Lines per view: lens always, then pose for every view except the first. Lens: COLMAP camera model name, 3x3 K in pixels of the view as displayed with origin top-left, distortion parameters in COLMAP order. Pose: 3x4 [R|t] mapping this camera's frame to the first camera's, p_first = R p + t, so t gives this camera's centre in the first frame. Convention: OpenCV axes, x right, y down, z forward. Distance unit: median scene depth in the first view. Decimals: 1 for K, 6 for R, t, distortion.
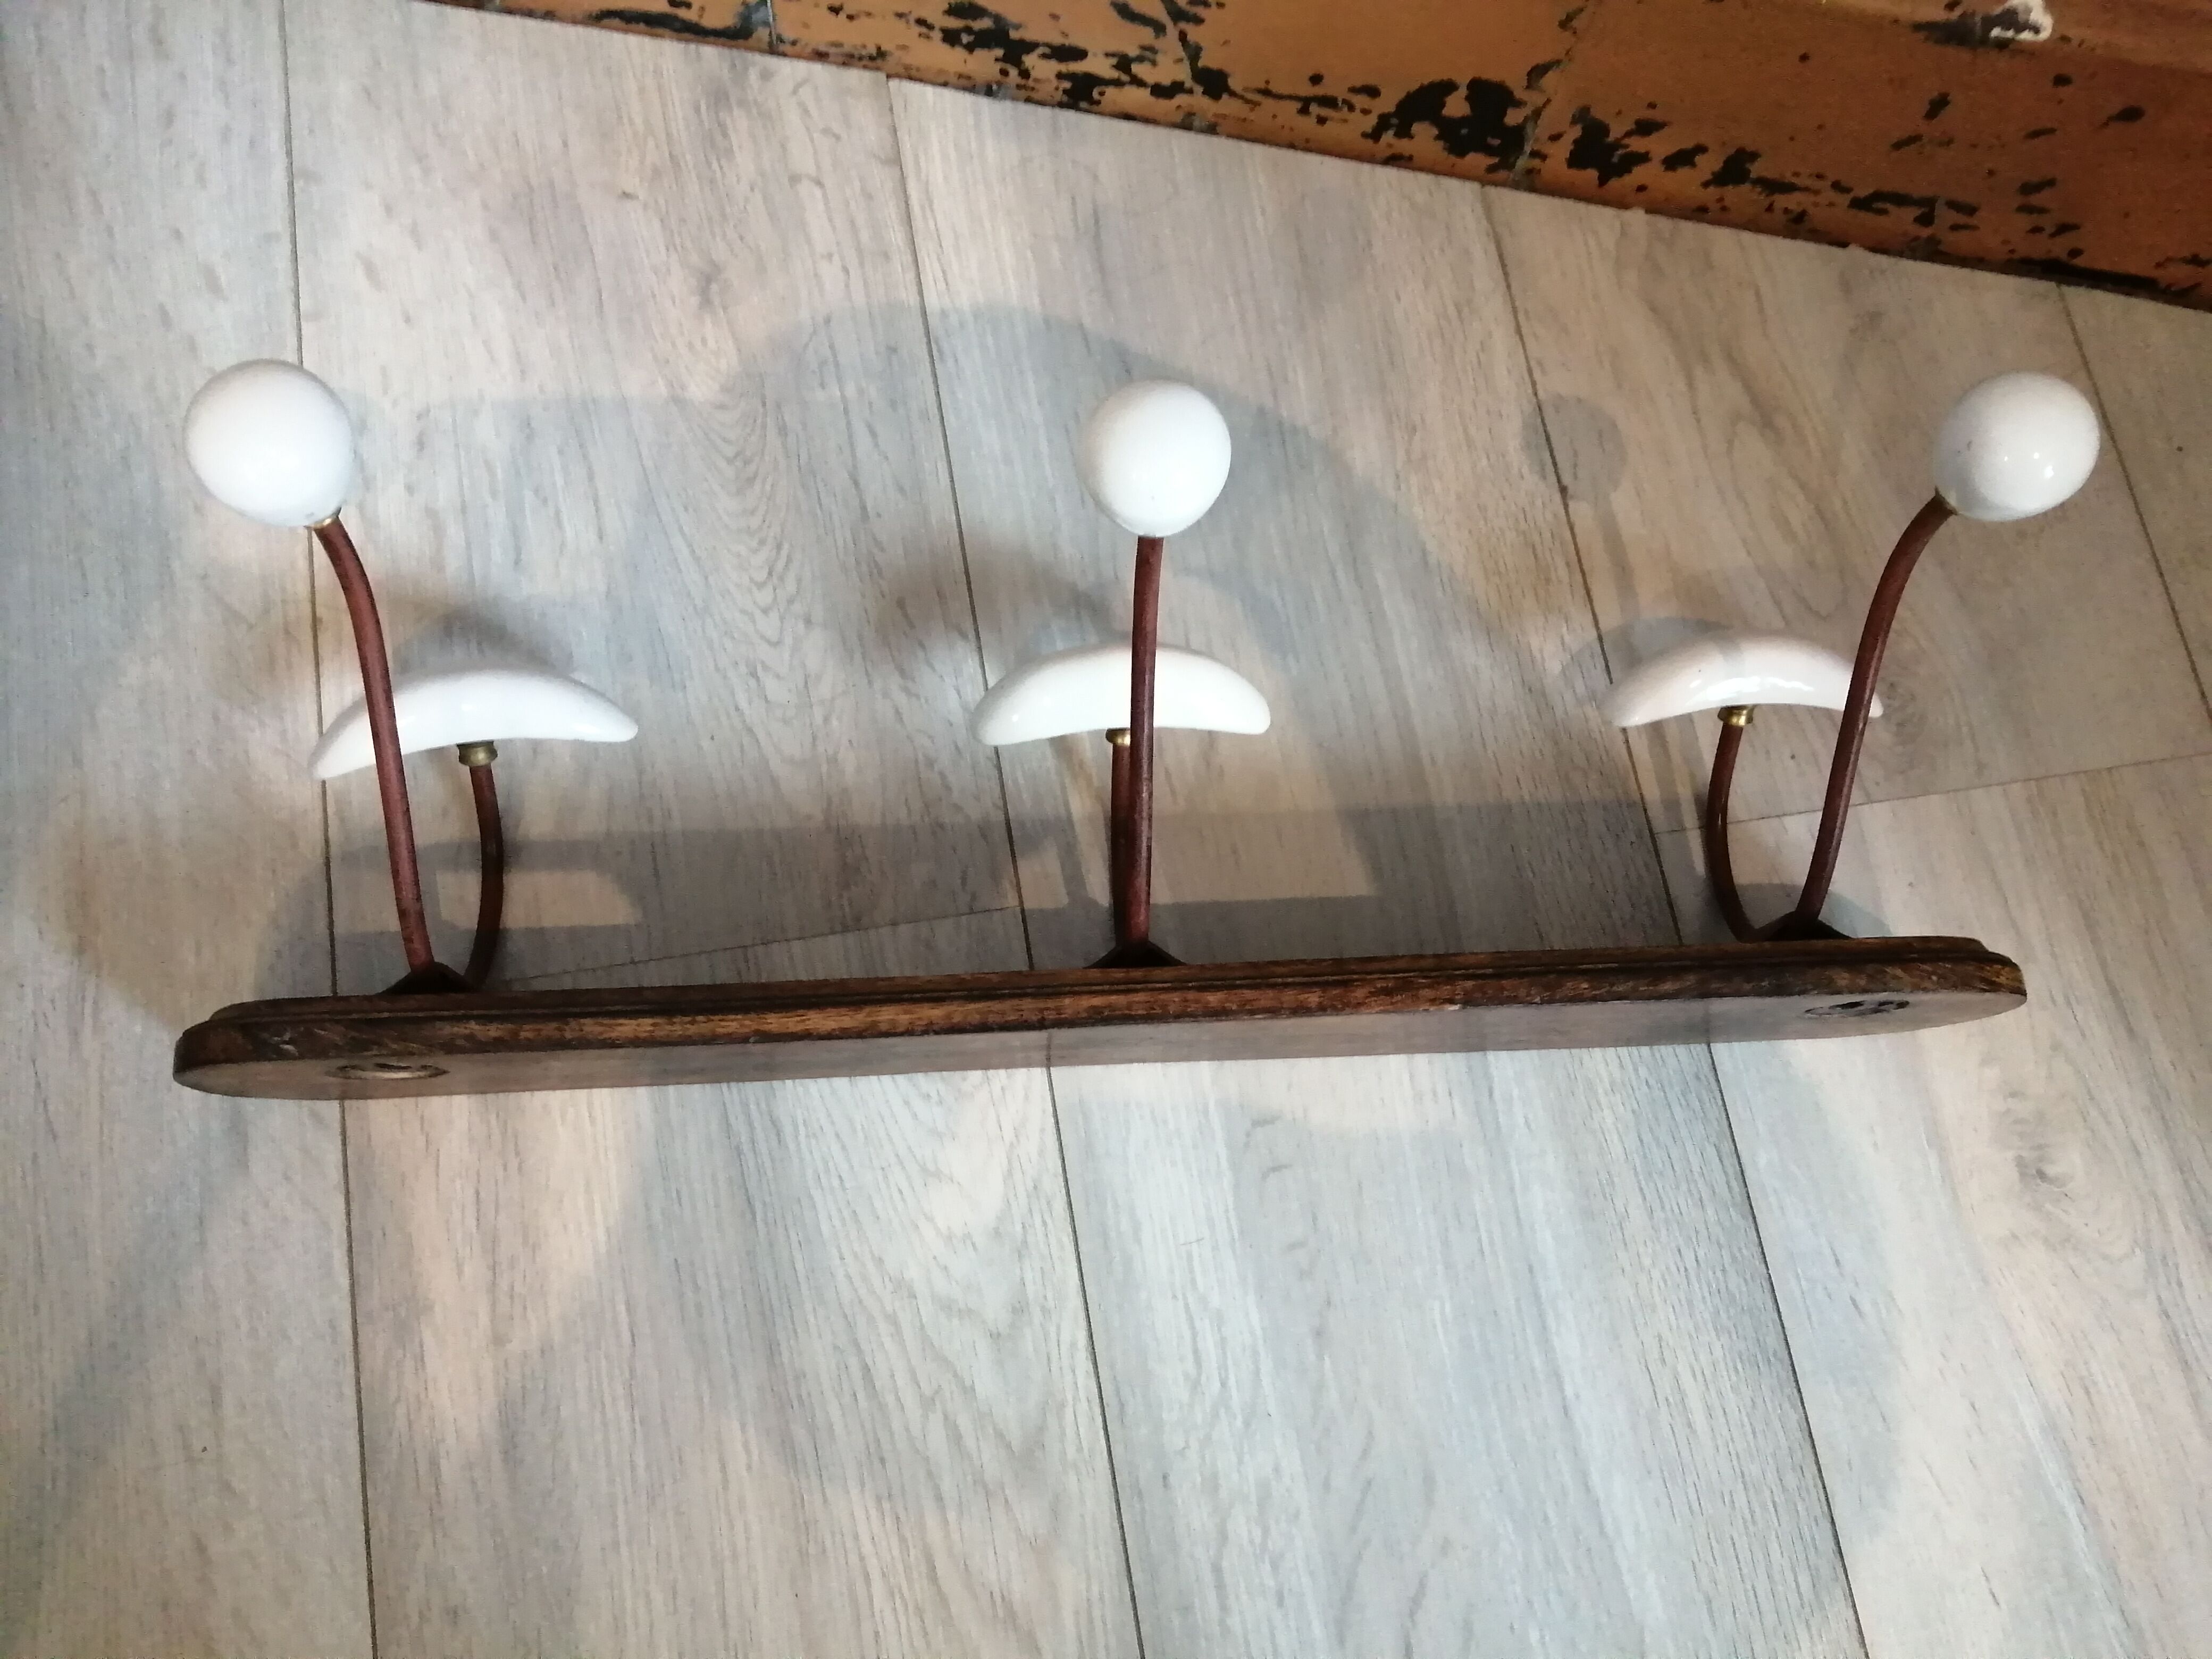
lens RADIAL K [[1772.7, 0, 1099.0], [0, 1772.7, 792.2], [0, 0, 1]] dist [0.038428, -0.101360]
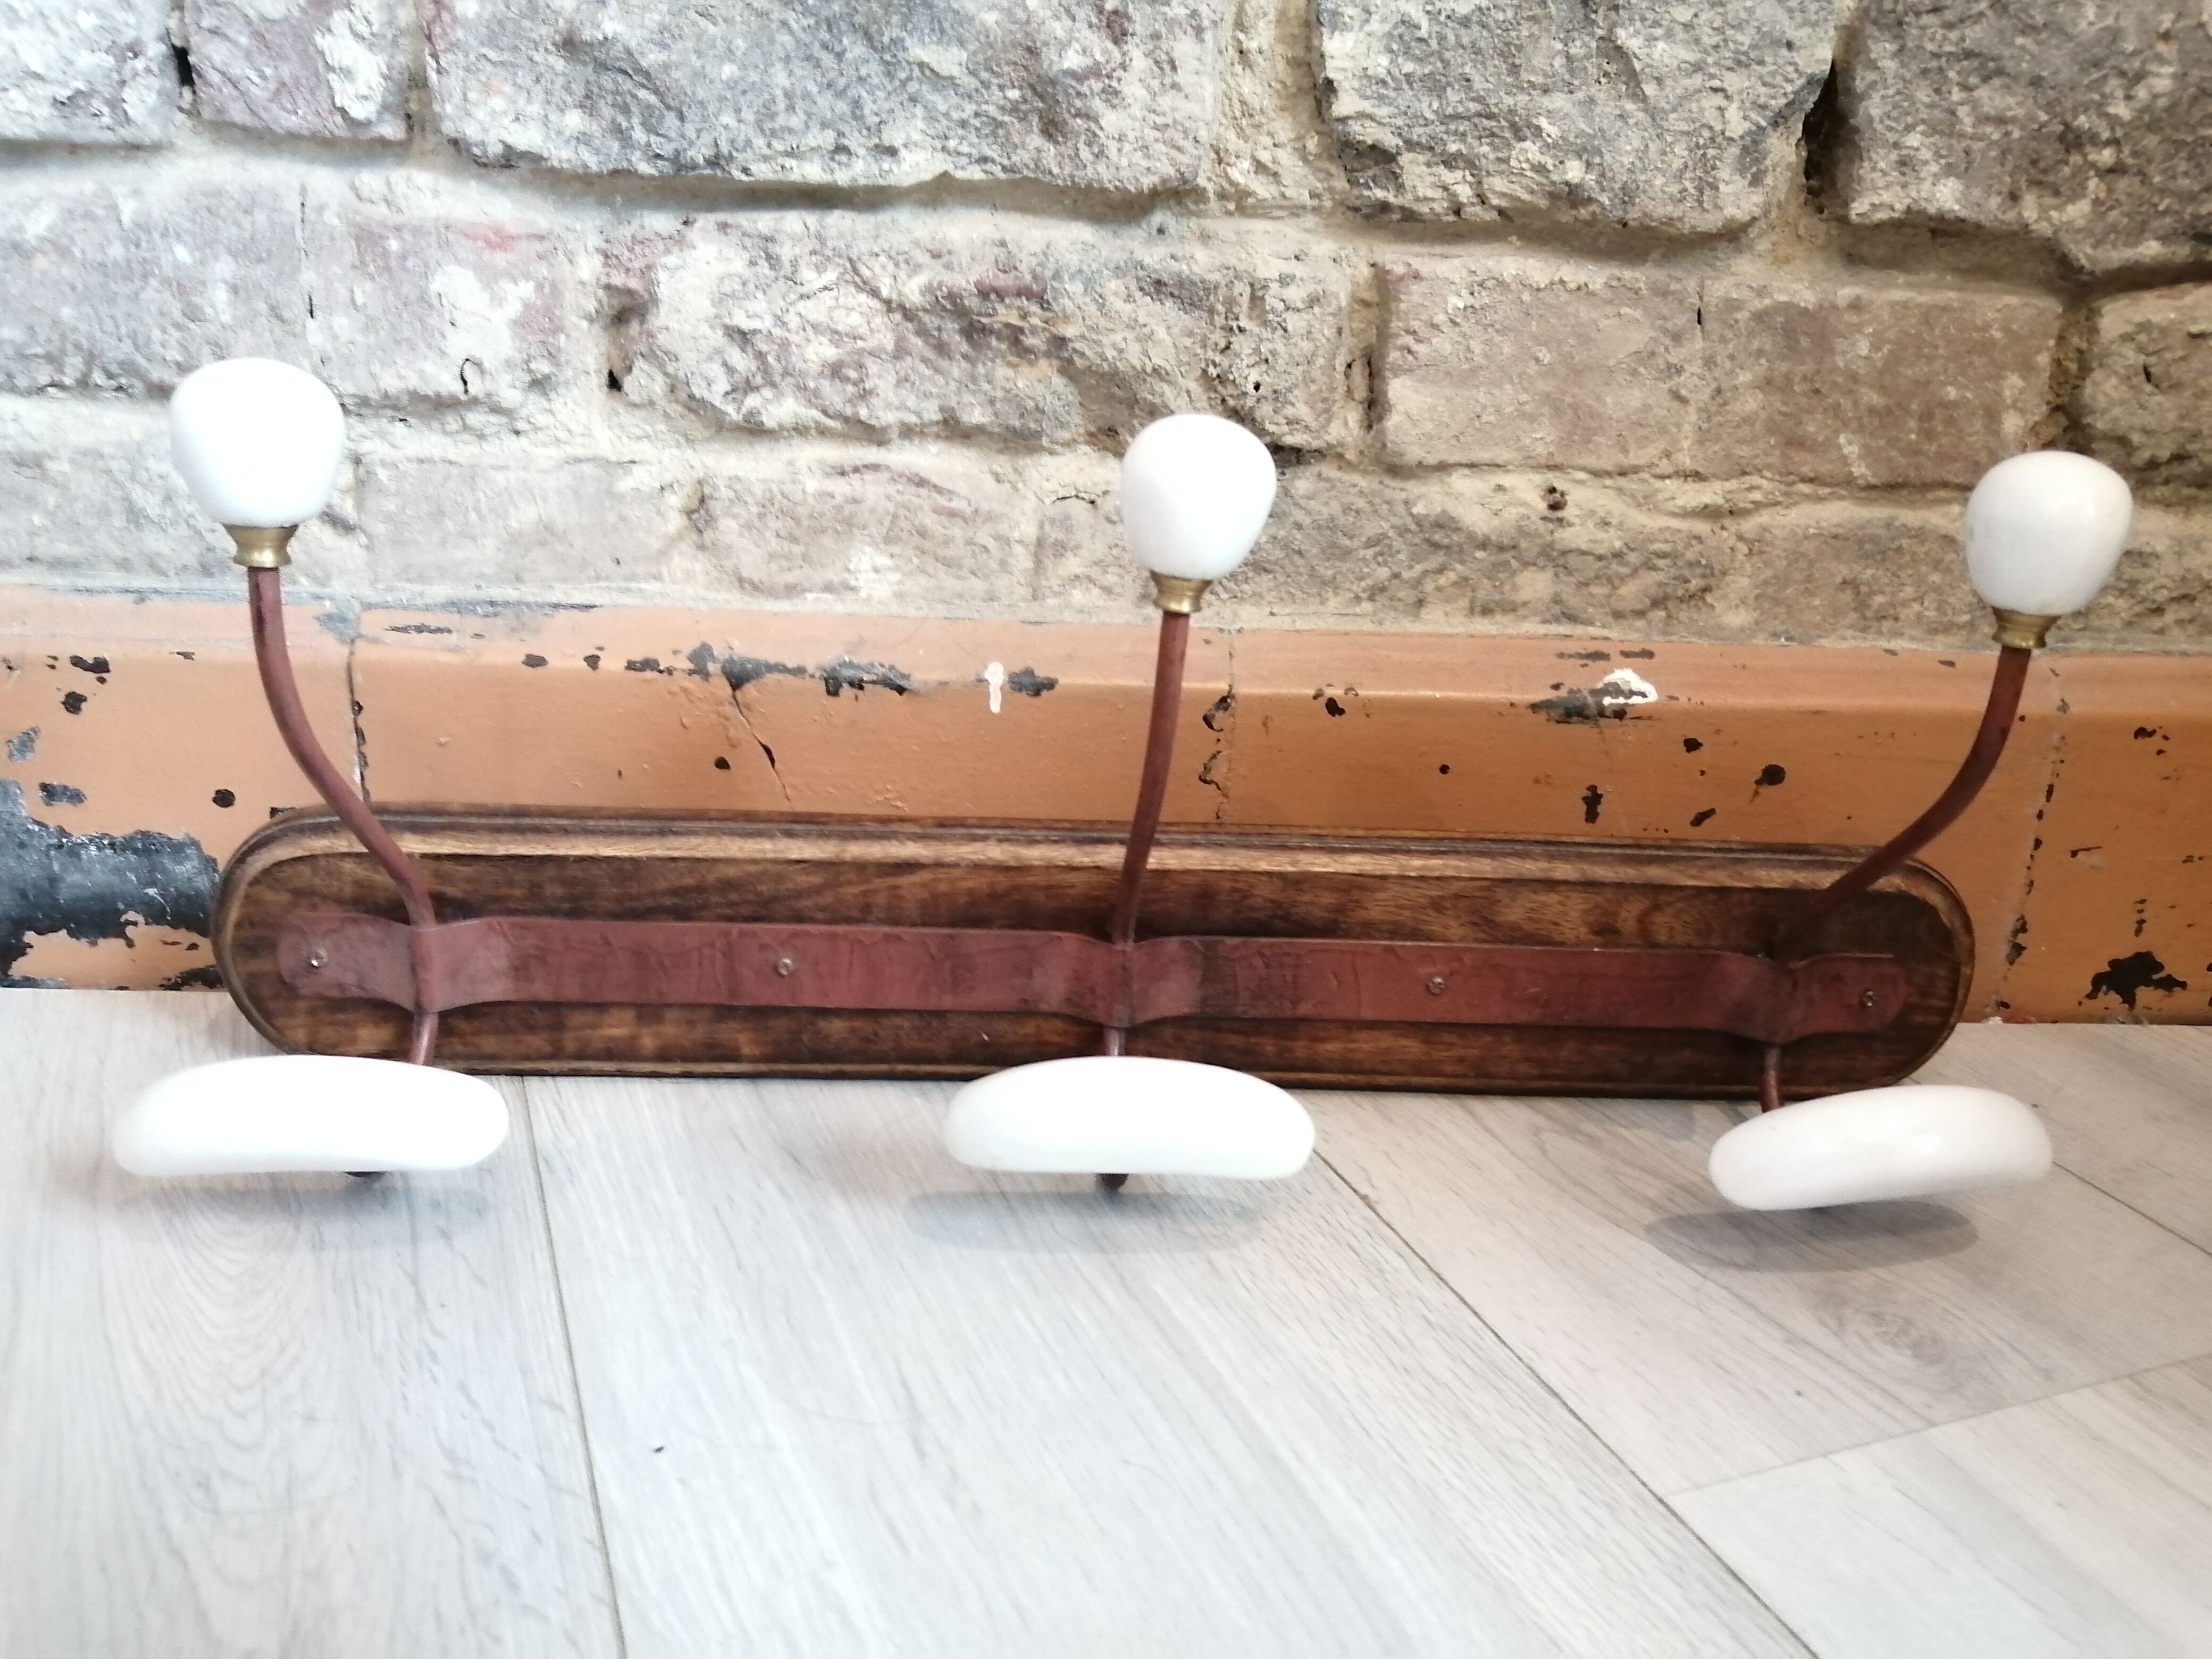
lens RADIAL K [[1772.7, 0, 1094.6], [0, 1772.7, 833.6], [0, 0, 1]] dist [0.038428, -0.101360]
pose [[0.980216, -0.089917, 0.176326, 0.021657], [0.195669, 0.574452, -0.794807, 0.340317], [-0.029824, 0.813584, 0.580681, 0.421163]]
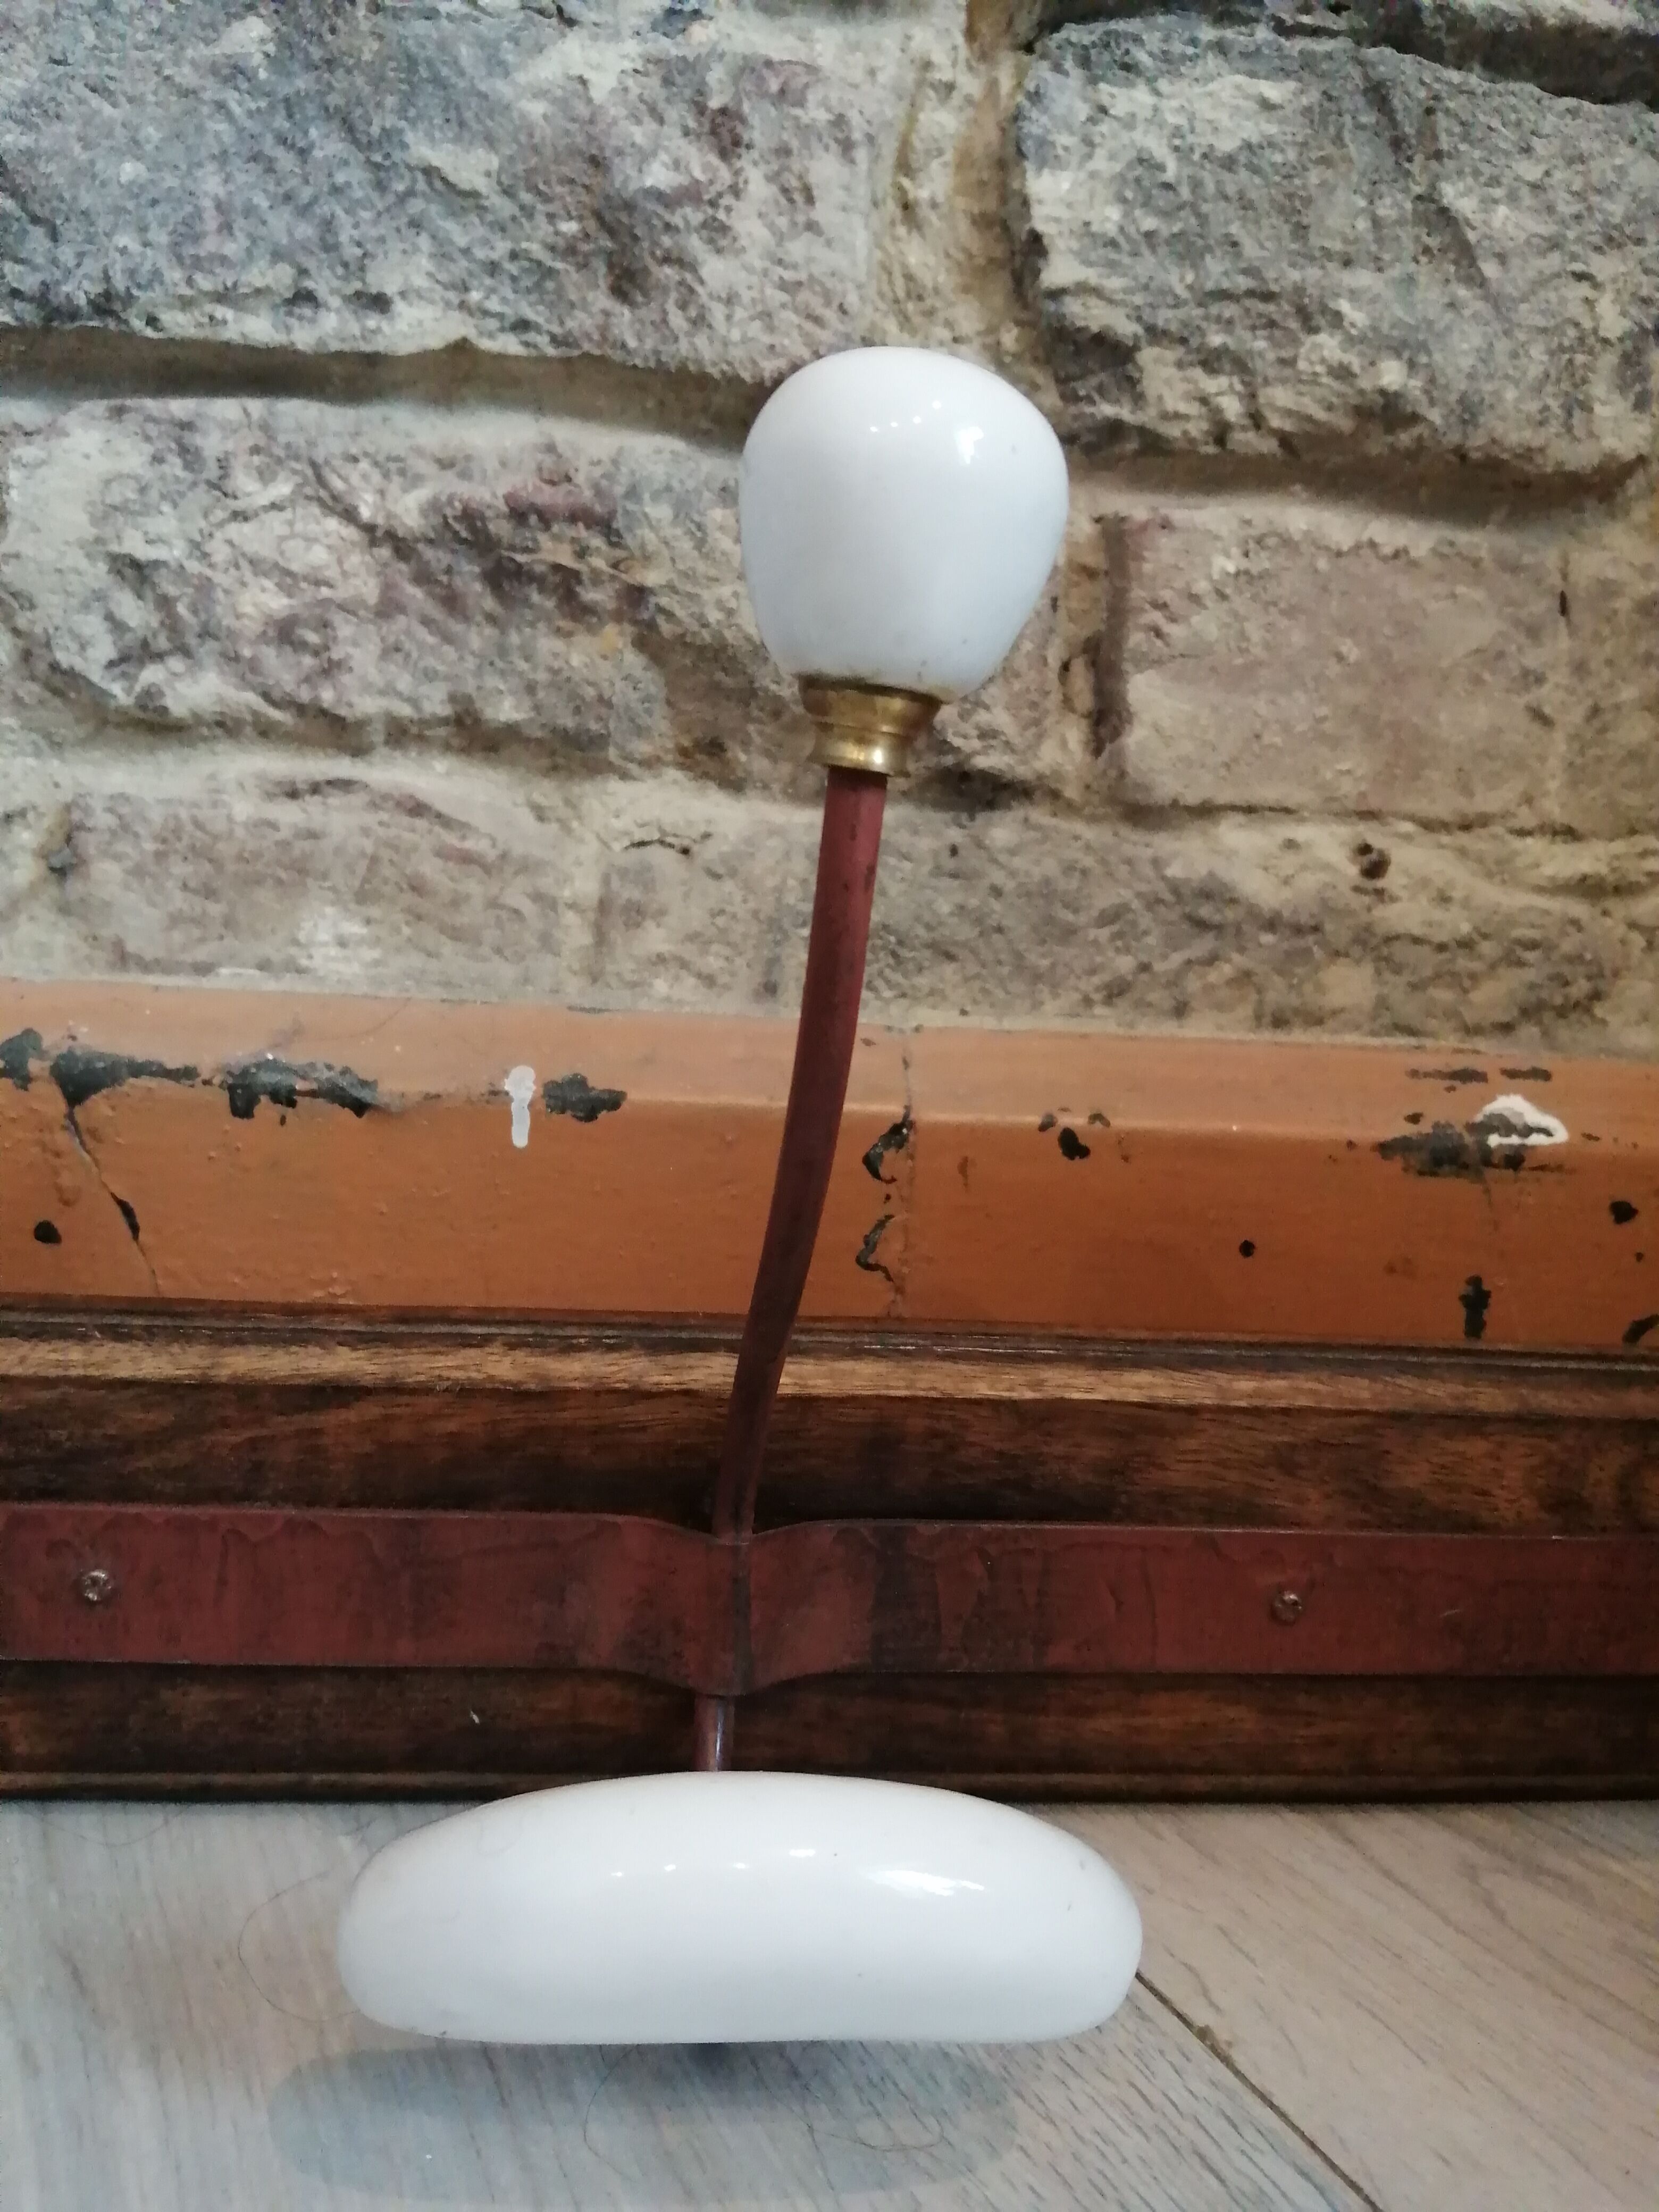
lens RADIAL K [[1772.7, 0, 824.0], [0, 1772.7, 1098.8], [0, 0, 1]] dist [0.038428, -0.101360]
pose [[0.964457, -0.046300, 0.260152, 0.086297], [0.256372, 0.402421, -0.878823, 0.071753], [-0.064001, 0.914283, 0.399988, 0.661120]]
